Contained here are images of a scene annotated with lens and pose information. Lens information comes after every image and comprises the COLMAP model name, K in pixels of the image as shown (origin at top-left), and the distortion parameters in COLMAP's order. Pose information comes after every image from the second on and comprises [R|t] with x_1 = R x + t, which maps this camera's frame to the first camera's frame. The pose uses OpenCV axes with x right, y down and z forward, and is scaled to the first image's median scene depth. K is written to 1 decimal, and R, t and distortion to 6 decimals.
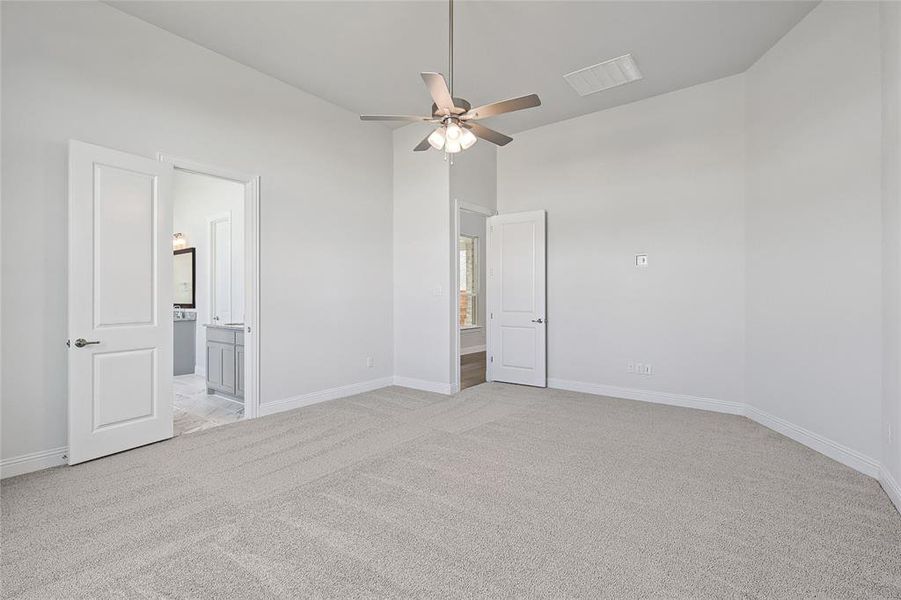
lens RADIAL K [[425.7, 0, 446.3], [0, 425.7, 292.1], [0, 0, 1]] dist [-0.002722, -0.000364]
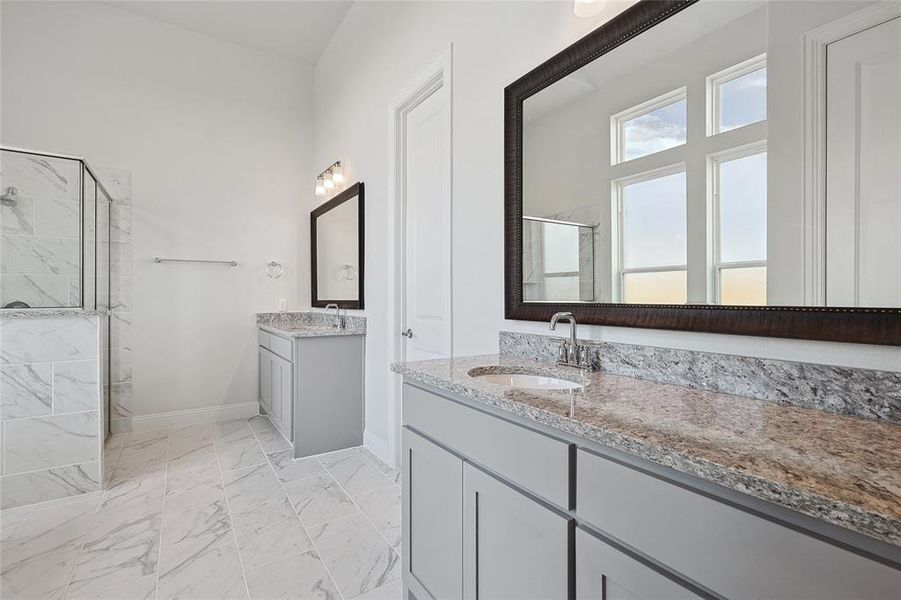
lens RADIAL K [[425.7, 0, 450.2], [0, 425.7, 296.1], [0, 0, 1]] dist [-0.002722, -0.000364]
pose [[0.947685, 0.001890, -0.319203, -0.344831], [-0.000709, 0.999992, 0.003815, 0.020639], [0.319207, -0.003389, 0.947679, 0.576011]]
